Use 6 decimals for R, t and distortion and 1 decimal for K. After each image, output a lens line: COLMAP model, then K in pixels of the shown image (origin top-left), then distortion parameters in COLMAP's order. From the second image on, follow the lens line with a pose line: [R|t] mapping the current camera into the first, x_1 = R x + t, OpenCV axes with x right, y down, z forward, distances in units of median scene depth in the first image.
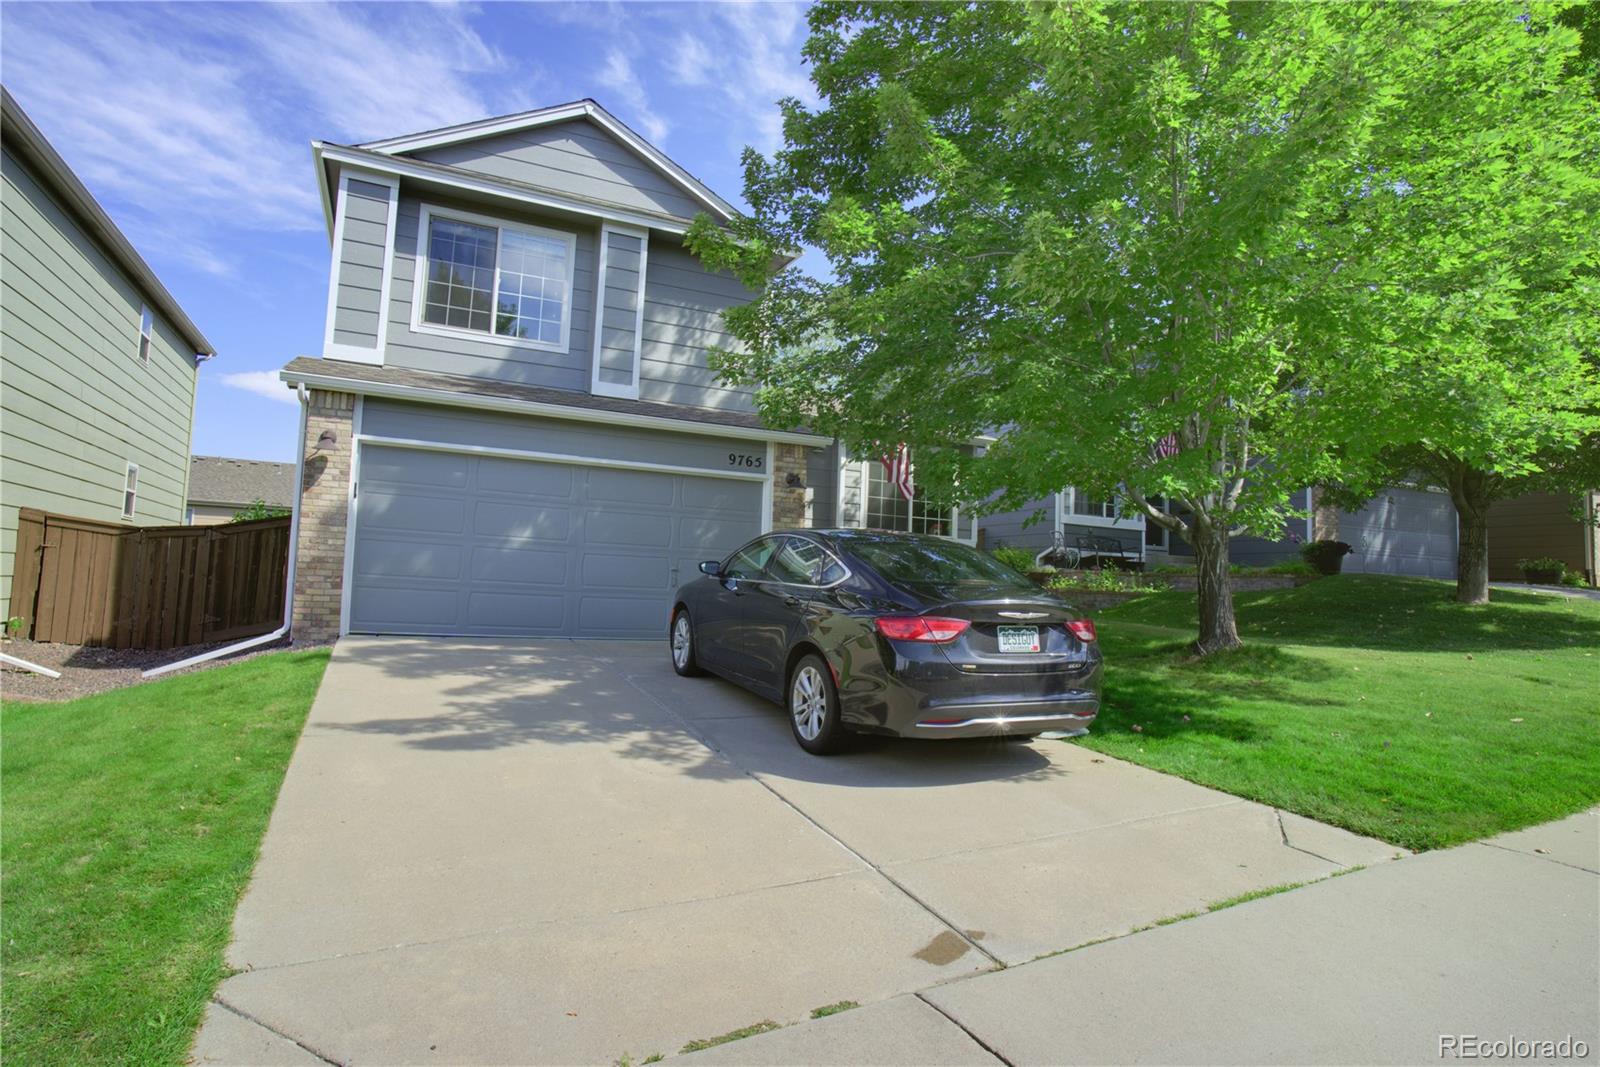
lens RADIAL K [[861.6, 0, 797.9], [0, 861.6, 525.8], [0, 0, 1]] dist [-0.058812, 0.044189]
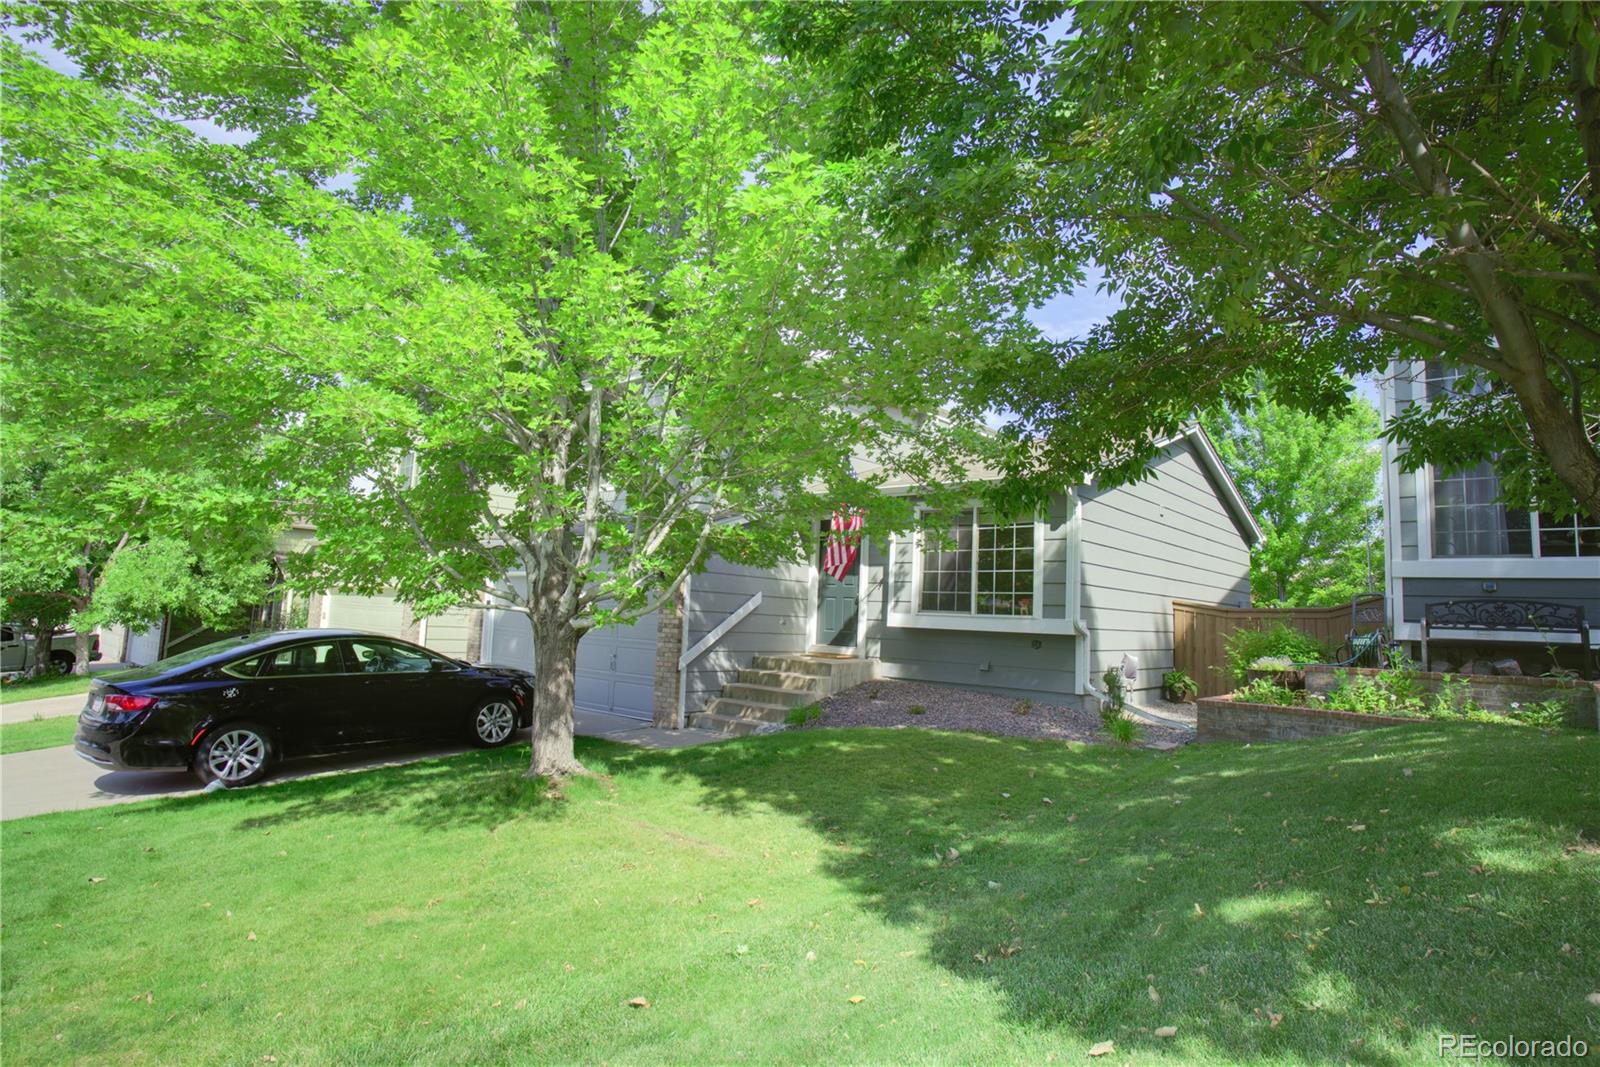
lens RADIAL K [[861.6, 0, 797.9], [0, 861.6, 525.8], [0, 0, 1]] dist [-0.058812, 0.044189]
pose [[0.401025, -0.122235, -0.907875, 1.126776], [0.041107, 0.992461, -0.115465, 0.019011], [0.915144, 0.008985, 0.403026, 0.771621]]
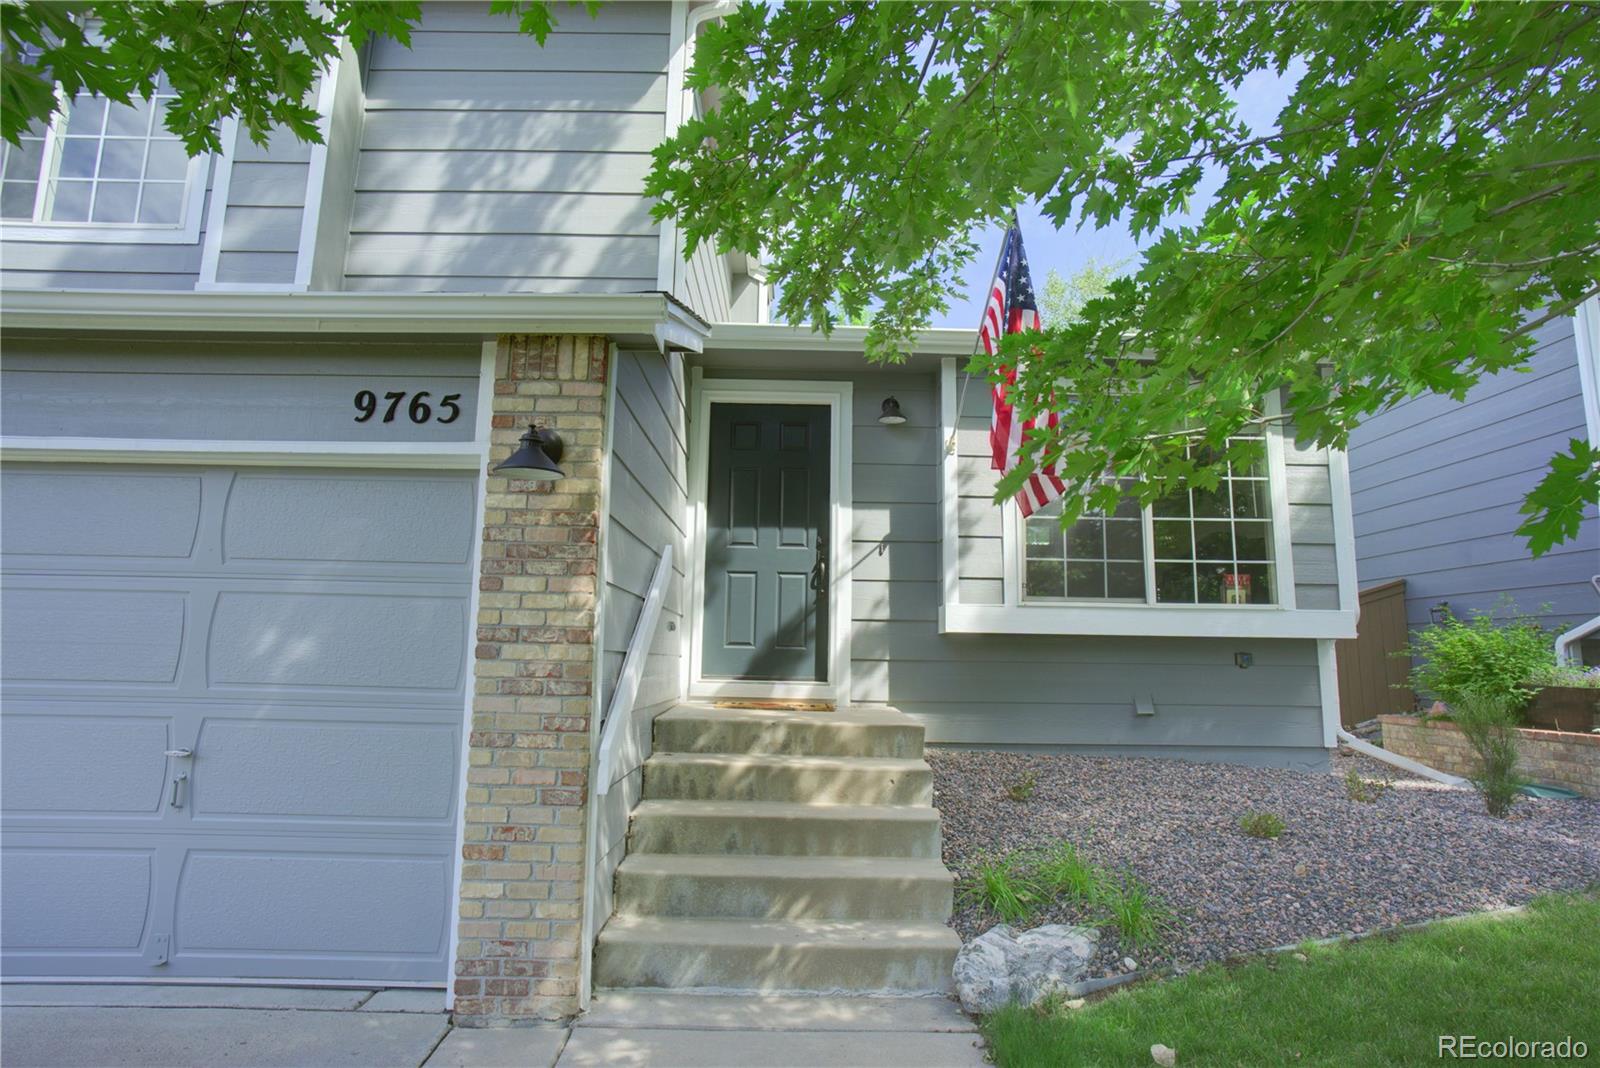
lens RADIAL K [[861.6, 0, 797.9], [0, 861.6, 526.3], [0, 0, 1]] dist [-0.058812, 0.044189]
pose [[0.906287, -0.089386, -0.413103, 0.211865], [0.050382, 0.993260, -0.104387, 0.009682], [0.419650, 0.073791, 0.904682, 0.830412]]
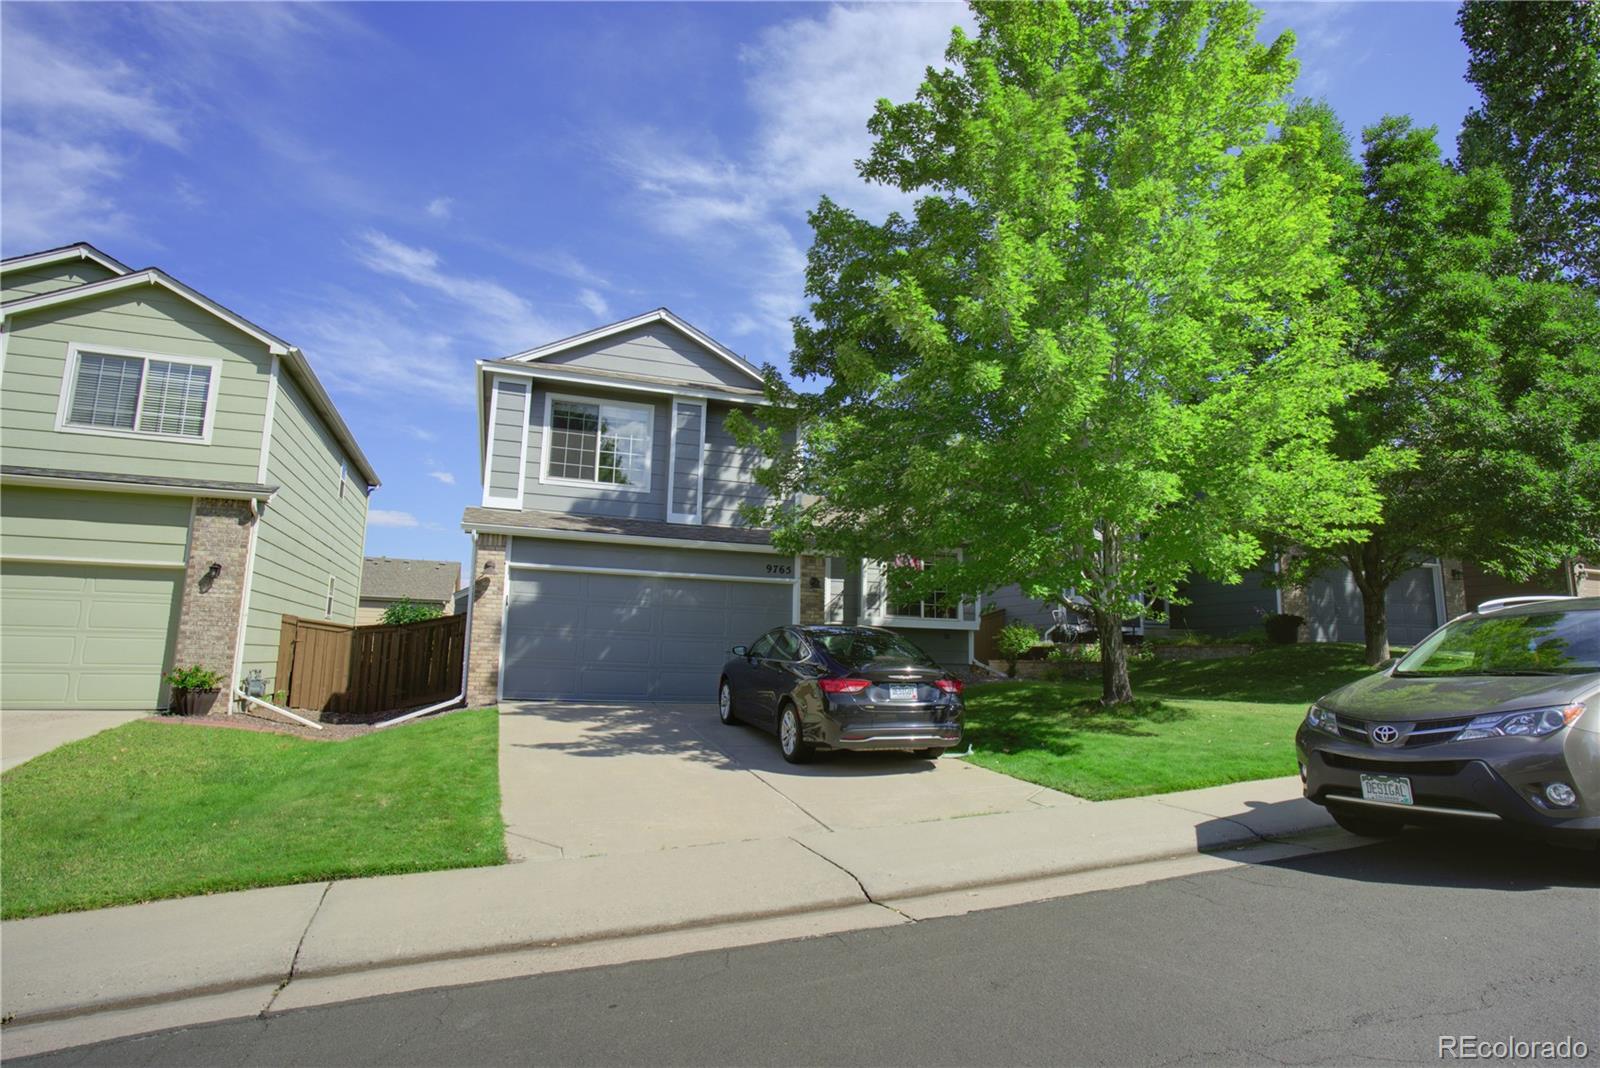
lens RADIAL K [[861.6, 0, 797.9], [0, 861.6, 526.3], [0, 0, 1]] dist [-0.058812, 0.044189]
pose [[0.994598, -0.031208, -0.098995, 0.112611], [0.022517, 0.995889, -0.087734, -0.024934], [0.101326, 0.085031, 0.991213, -0.371658]]
